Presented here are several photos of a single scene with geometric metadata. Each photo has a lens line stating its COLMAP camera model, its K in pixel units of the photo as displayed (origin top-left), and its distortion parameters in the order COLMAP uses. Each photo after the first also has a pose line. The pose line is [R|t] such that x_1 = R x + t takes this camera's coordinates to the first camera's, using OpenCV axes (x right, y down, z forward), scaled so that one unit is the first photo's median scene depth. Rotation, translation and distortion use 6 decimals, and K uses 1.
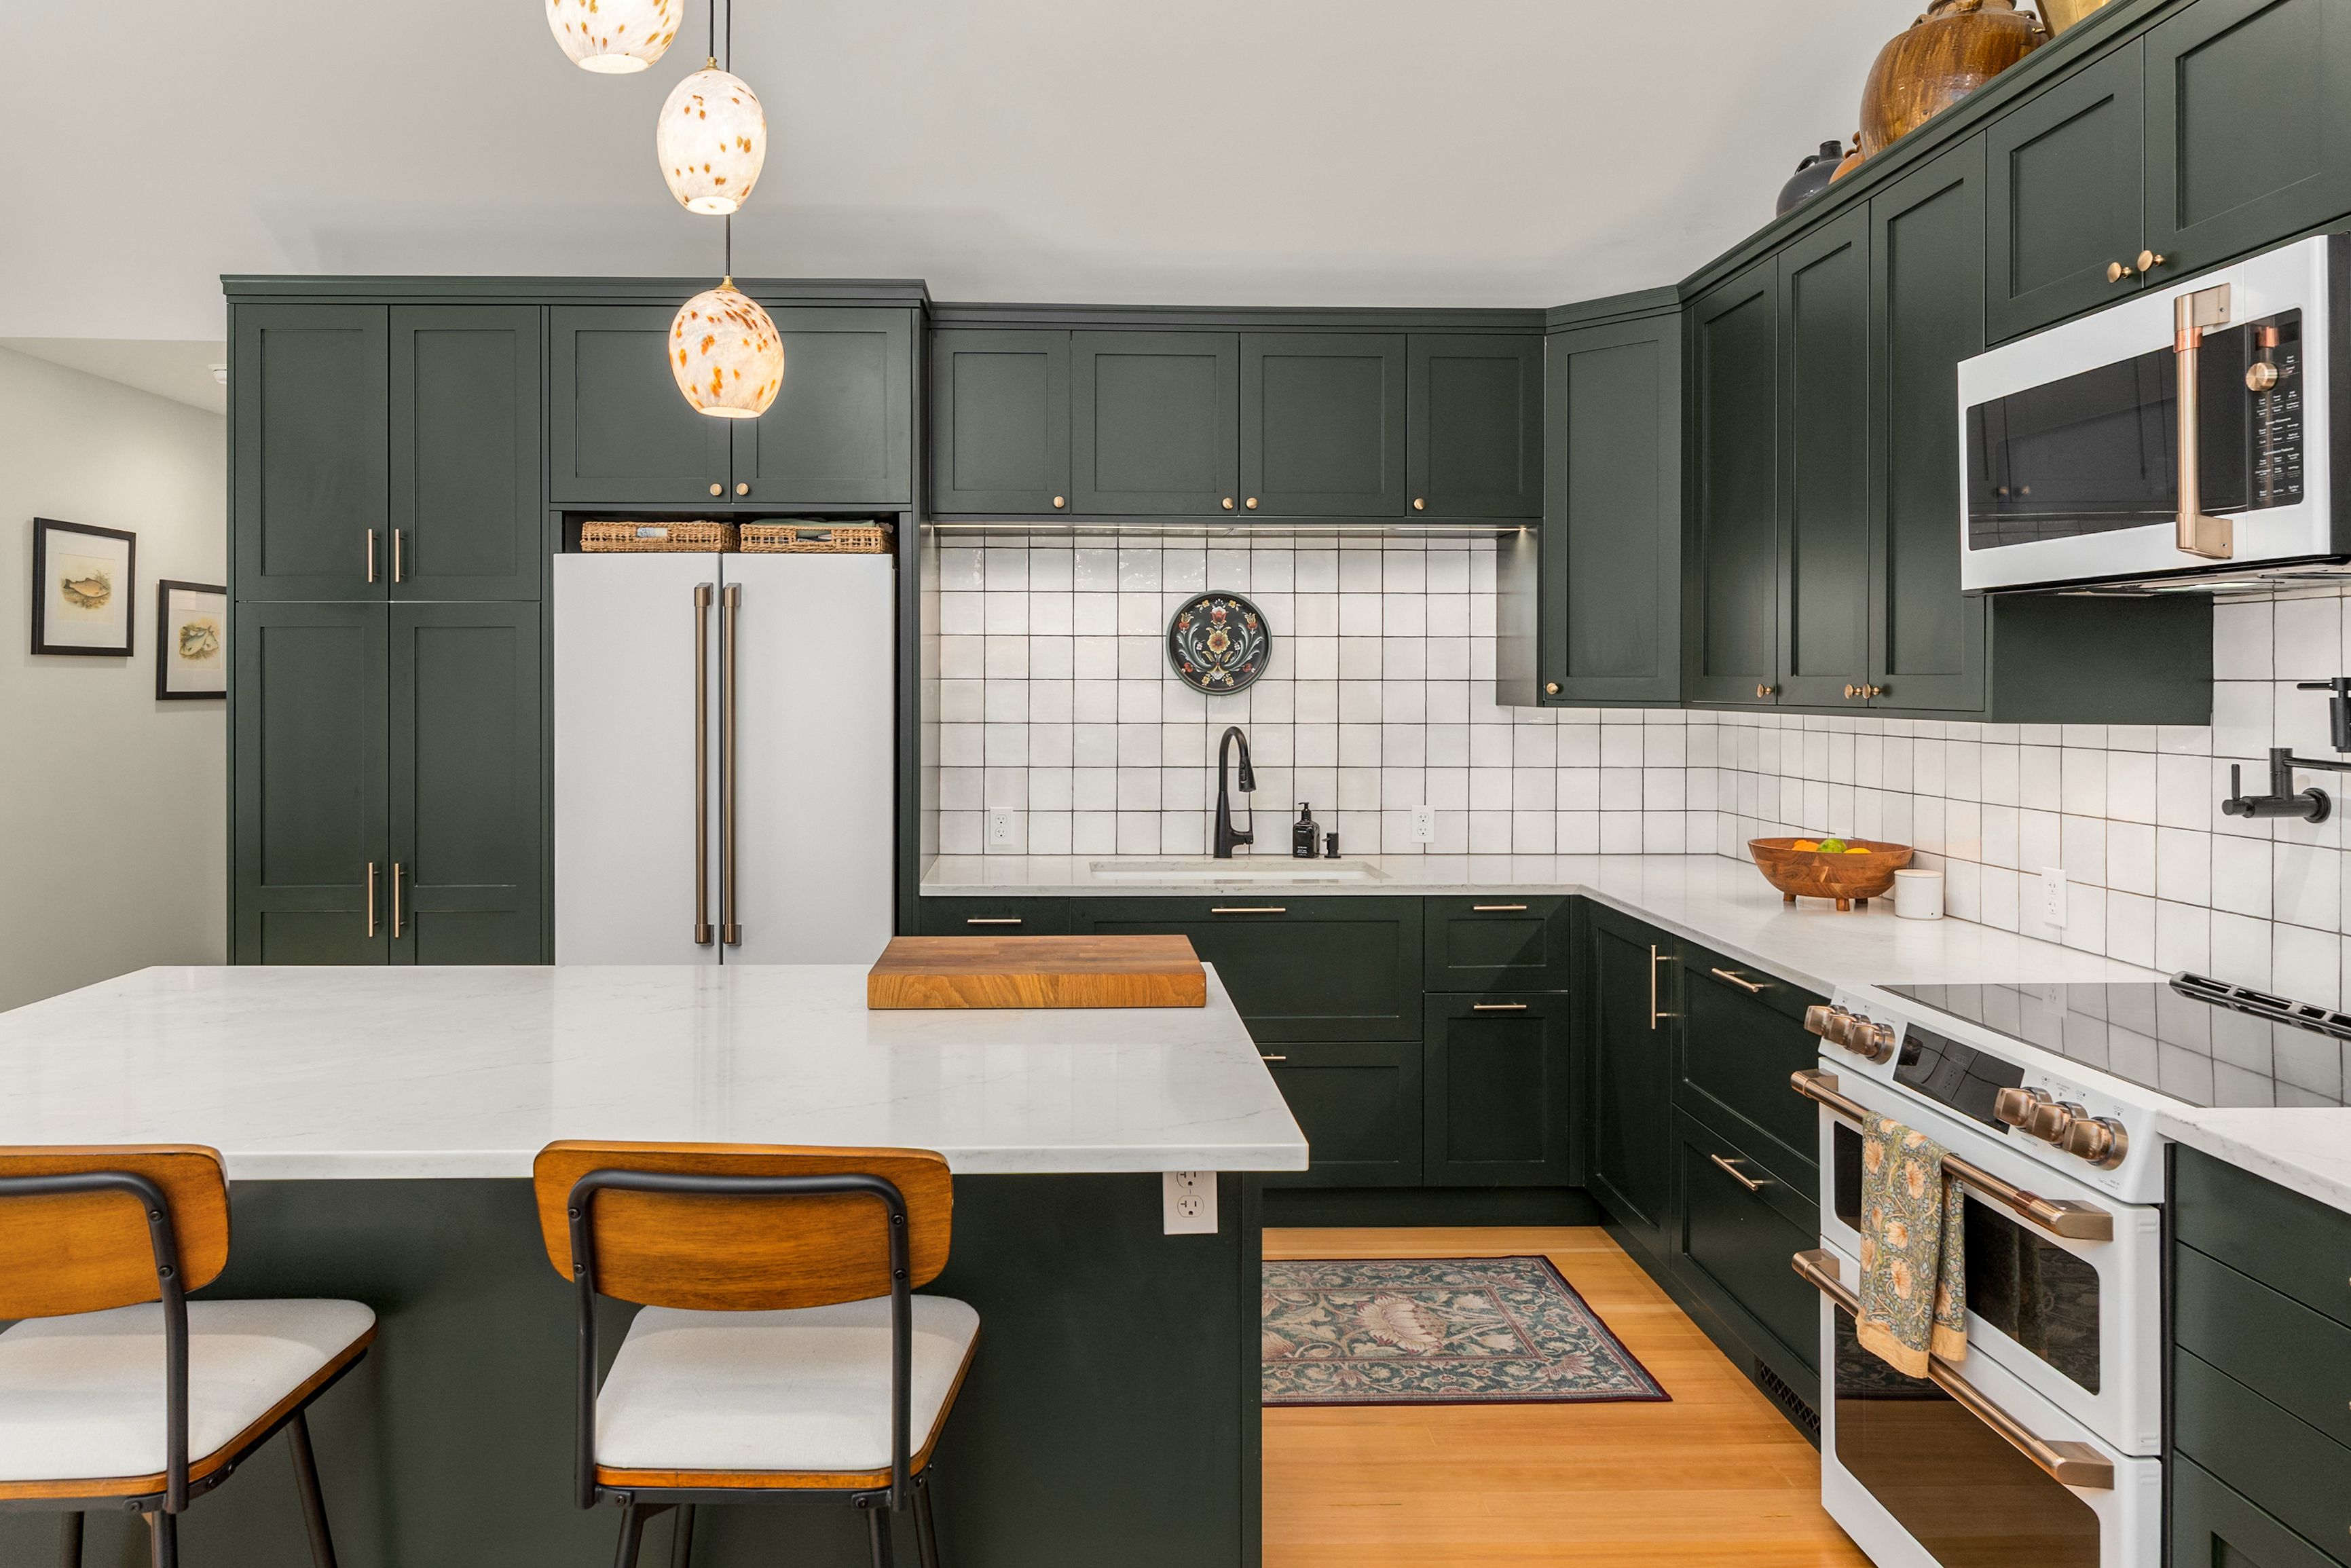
lens RADIAL K [[1533.2, 0, 1100.8], [0, 1533.2, 673.3], [0, 0, 1]] dist [-0.008082, 0.010498]
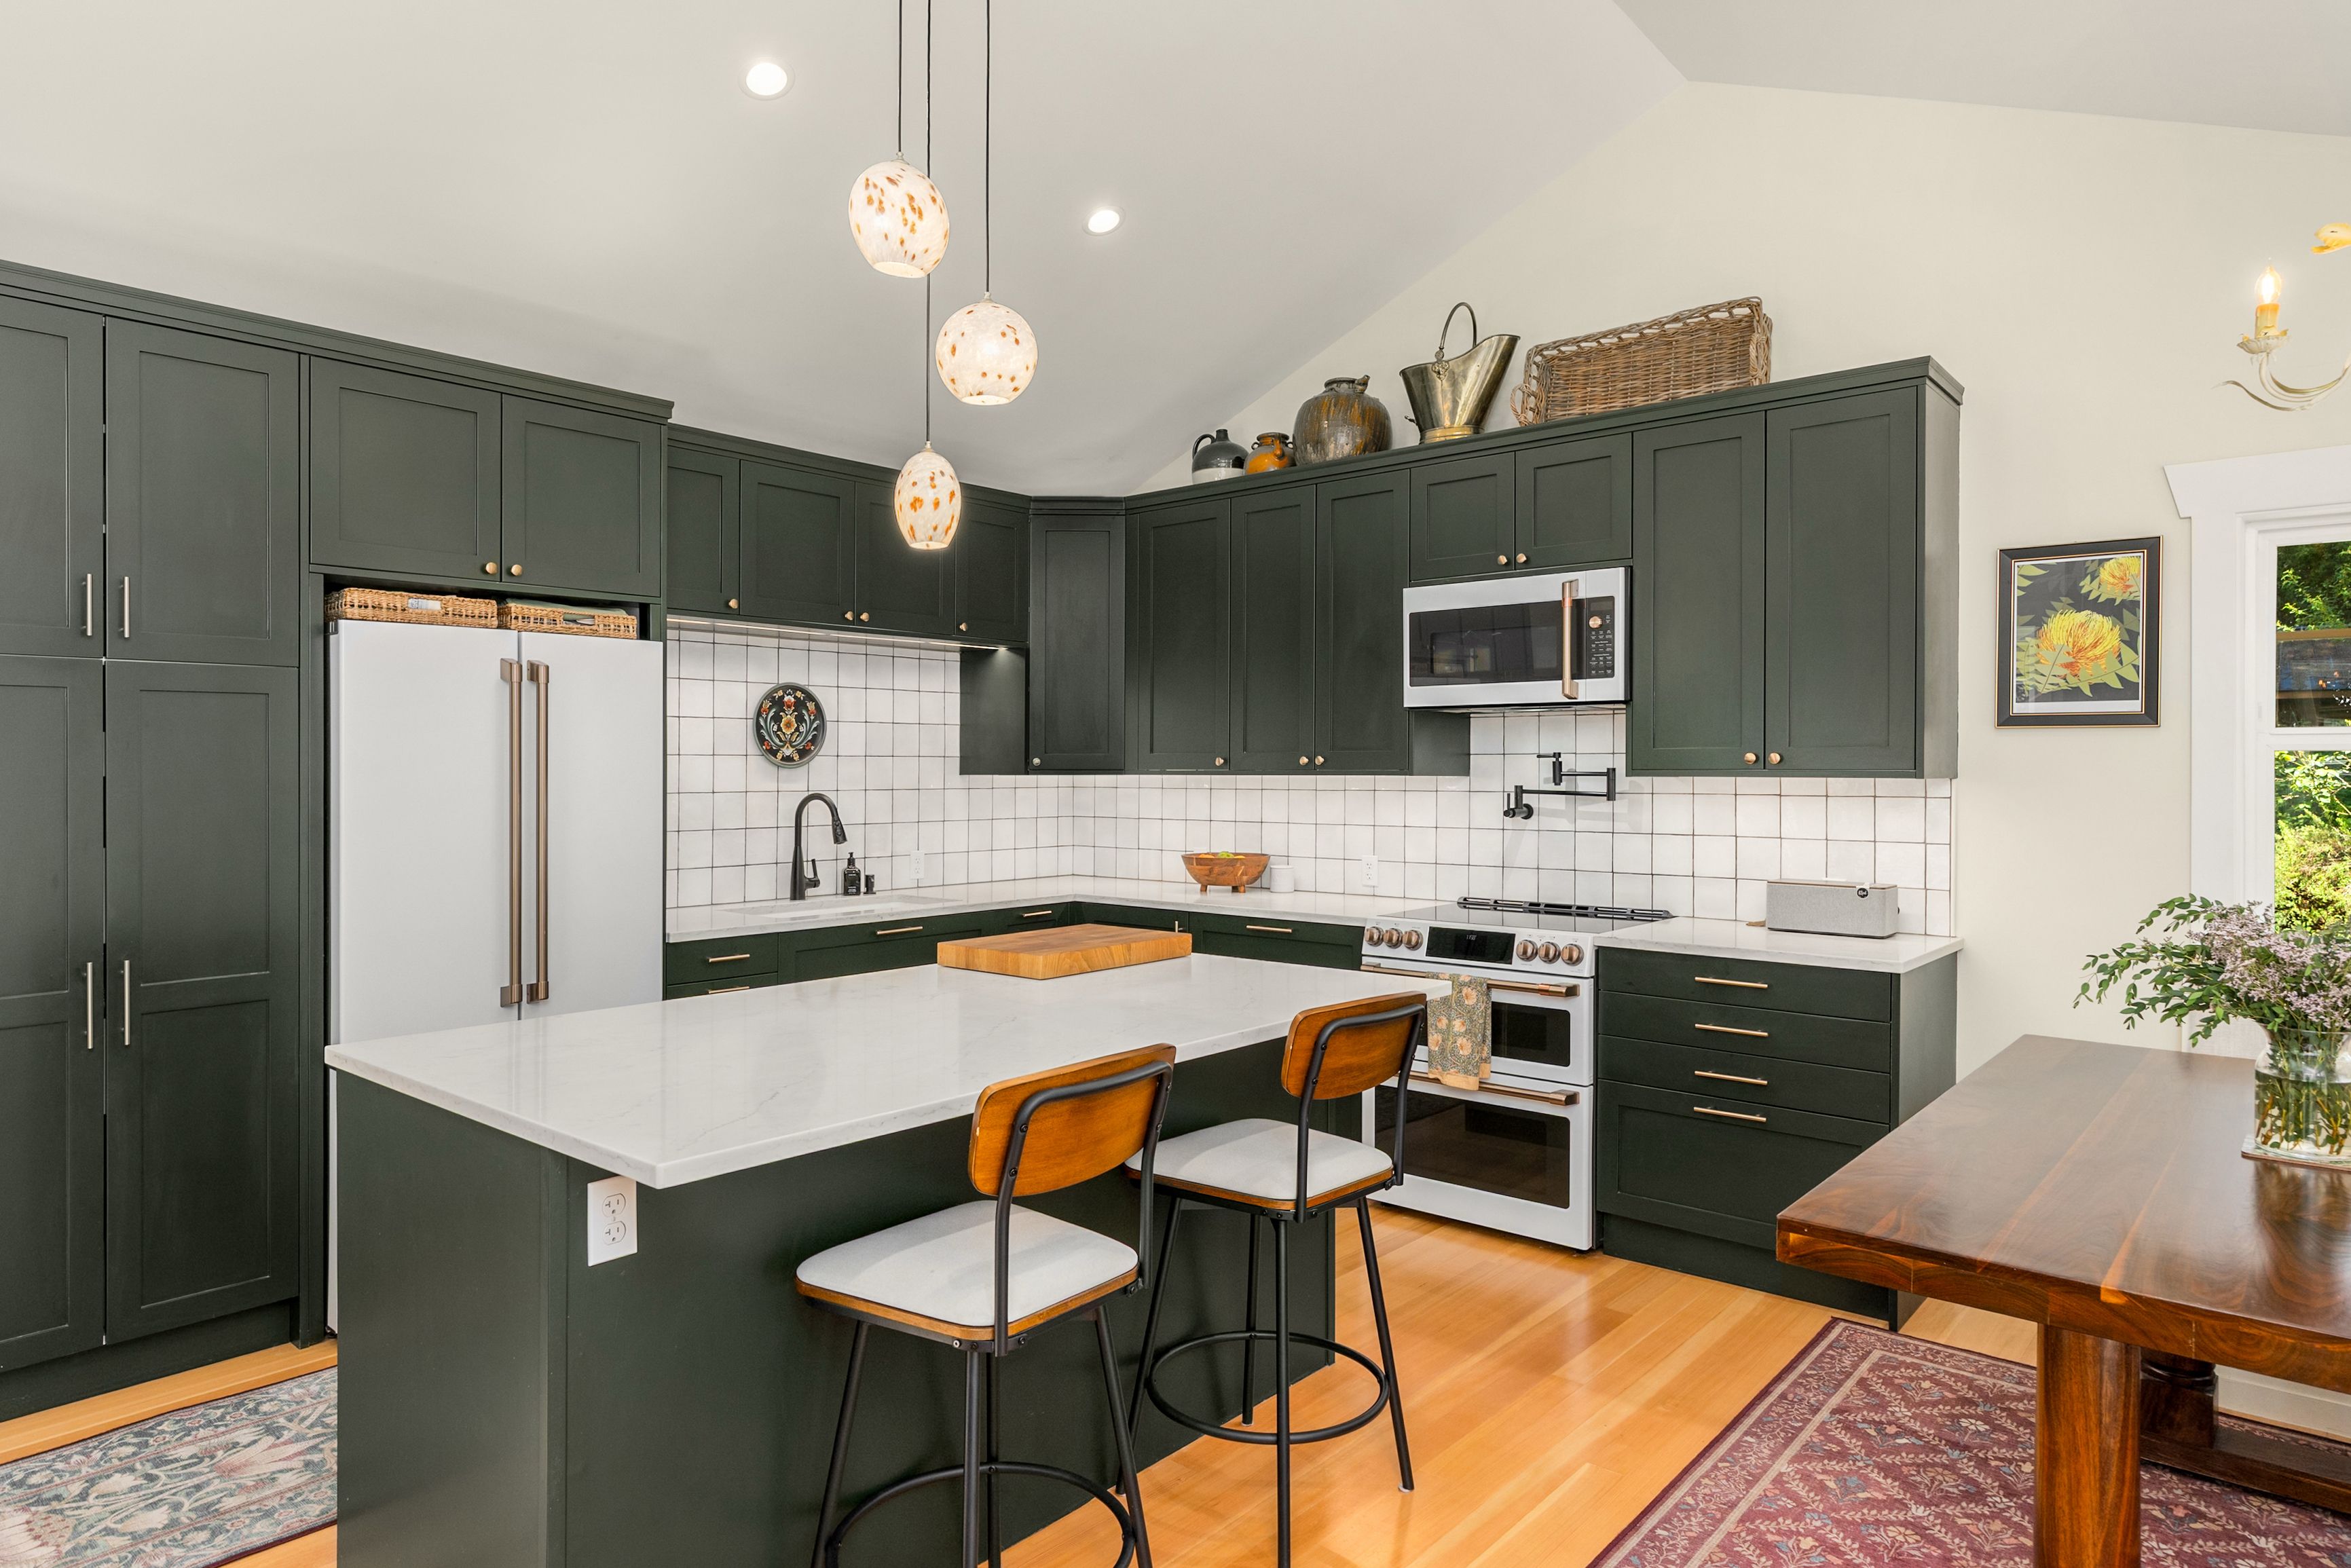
lens RADIAL K [[1434.5, 0, 1166.3], [0, 1434.5, 761.5], [0, 0, 1]] dist [0.021705, 0.001335]
pose [[0.663876, 0.000727, 0.747843, -0.661142], [-0.001285, 0.999999, 0.000169, 0.009688], [-0.747842, -0.001074, 0.663876, 0.015445]]
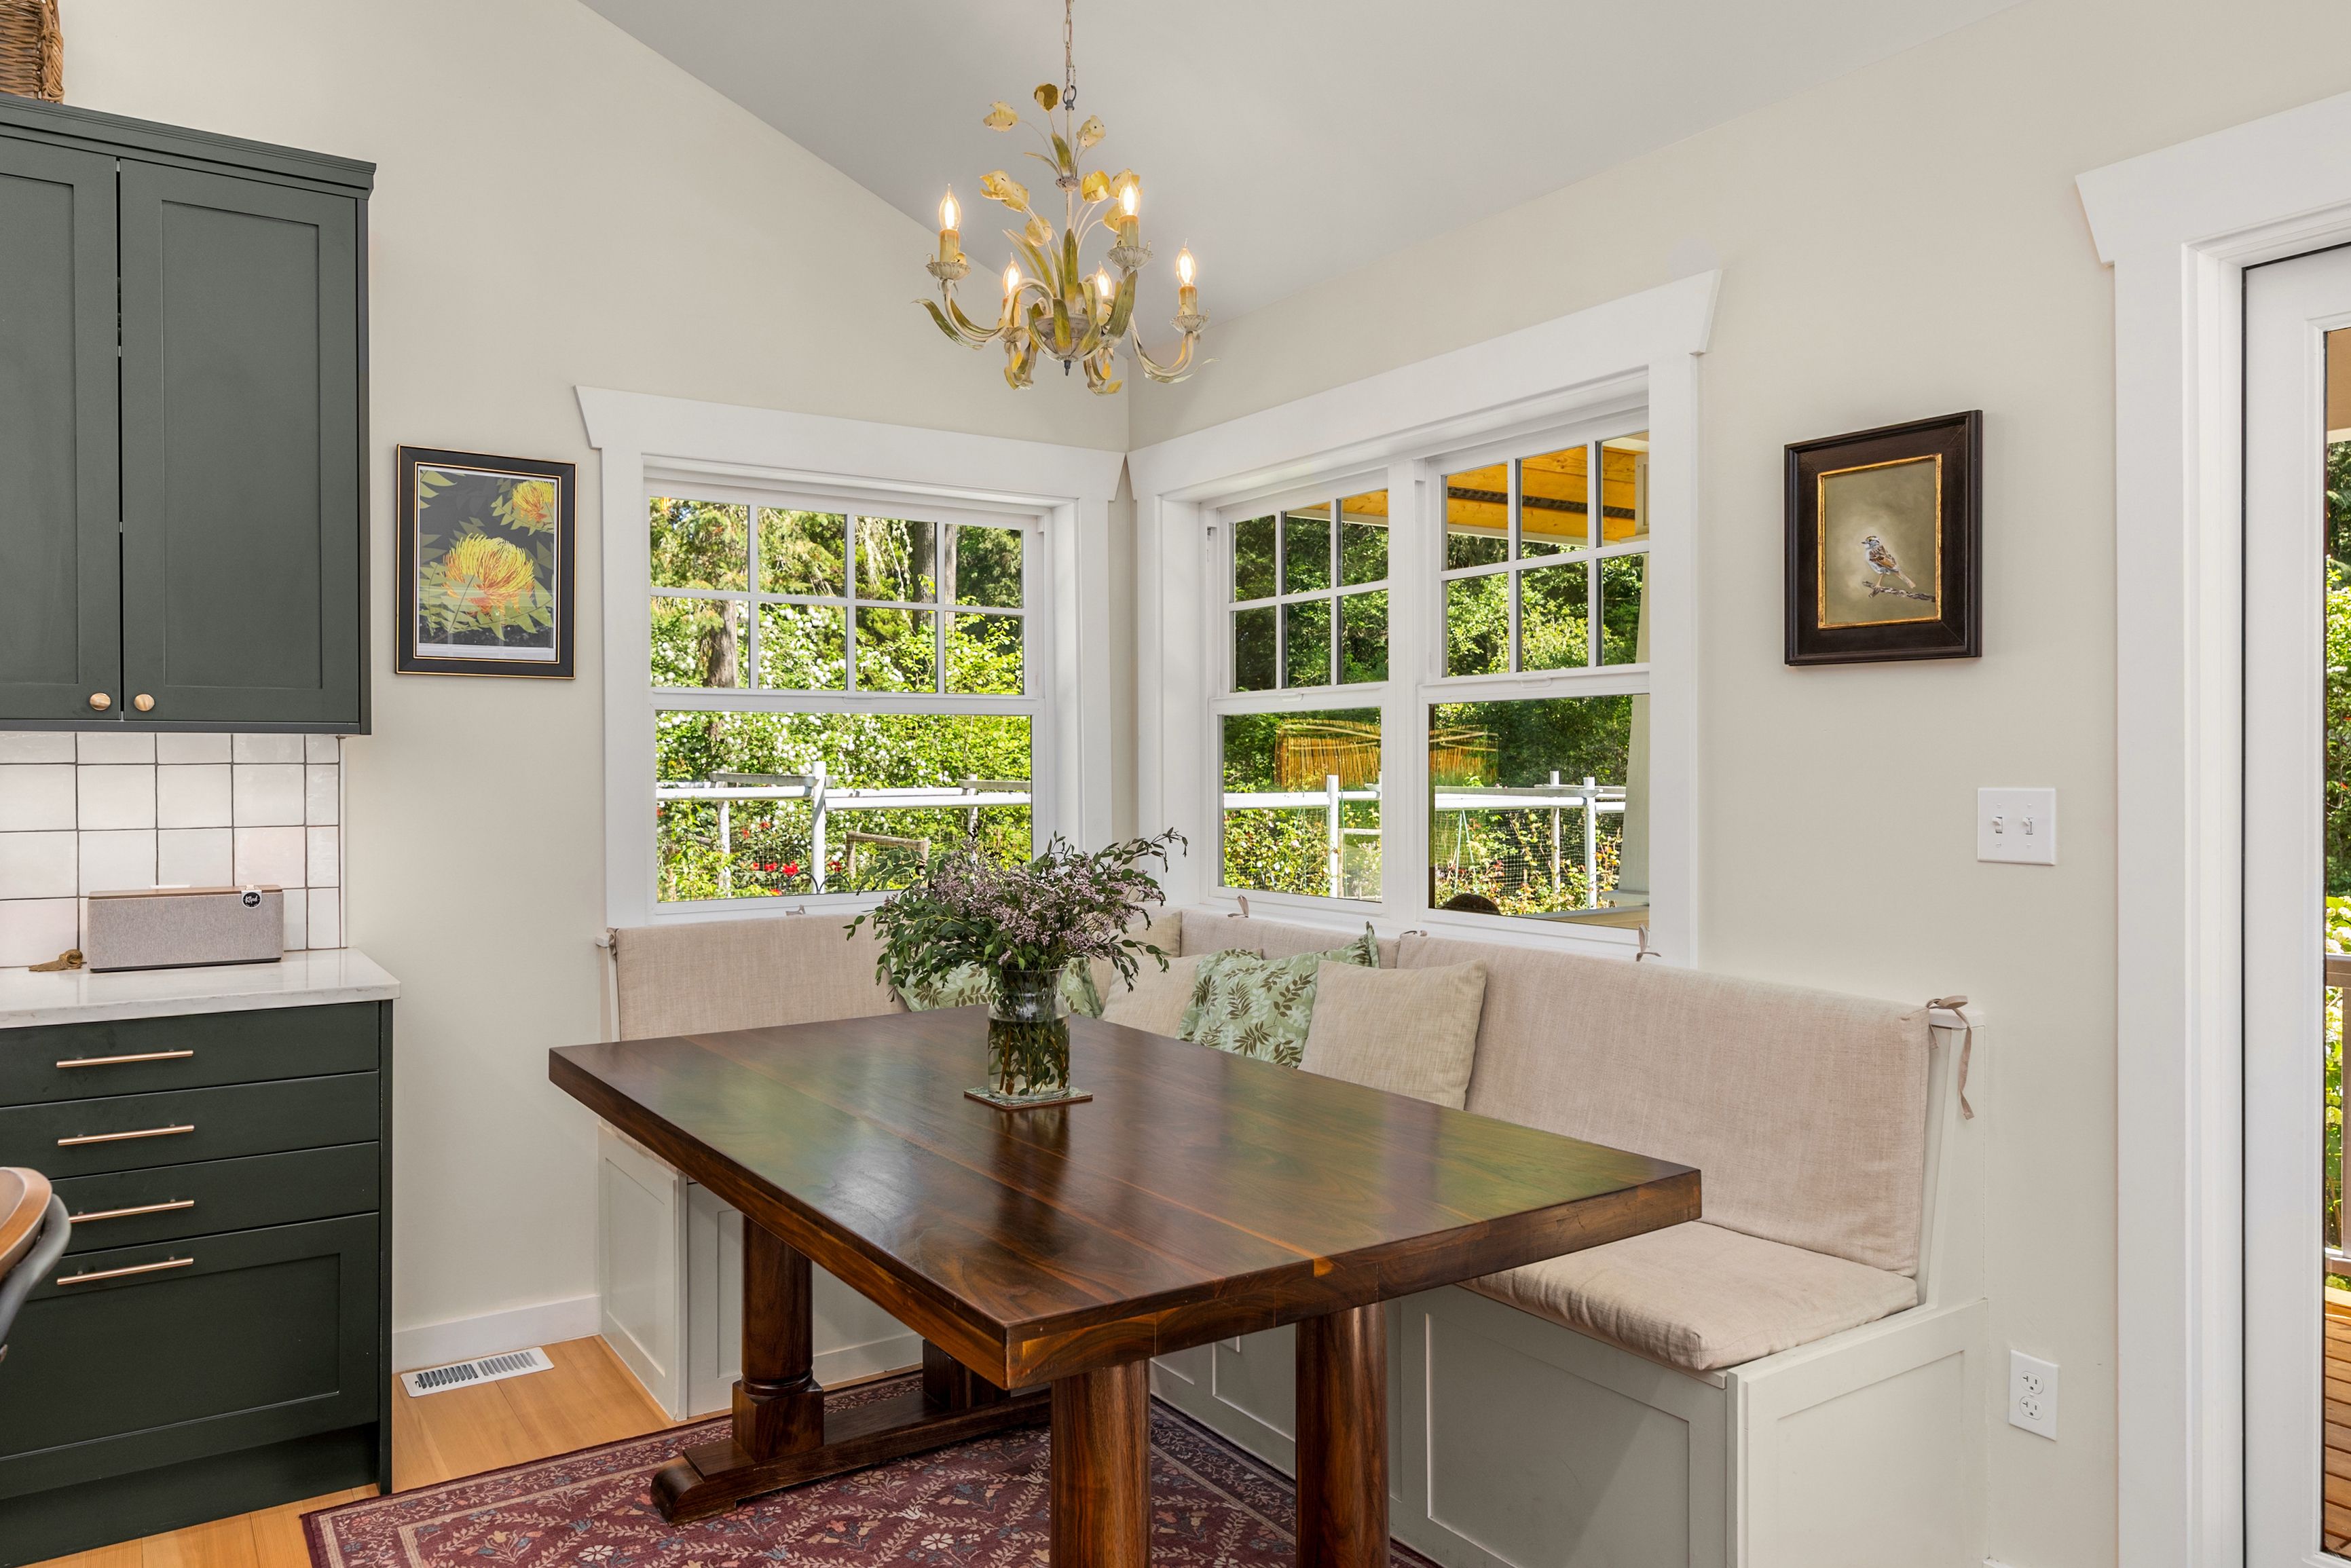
lens RADIAL K [[1583.8, 0, 1170.3], [0, 1583.8, 765.4], [0, 0, 1]] dist [0.008899, -0.004723]
pose [[-0.542022, -0.001533, 0.840363, -0.476016], [-0.000219, 0.999999, 0.001683, 0.034672], [-0.840364, 0.000729, -0.542022, 0.372090]]
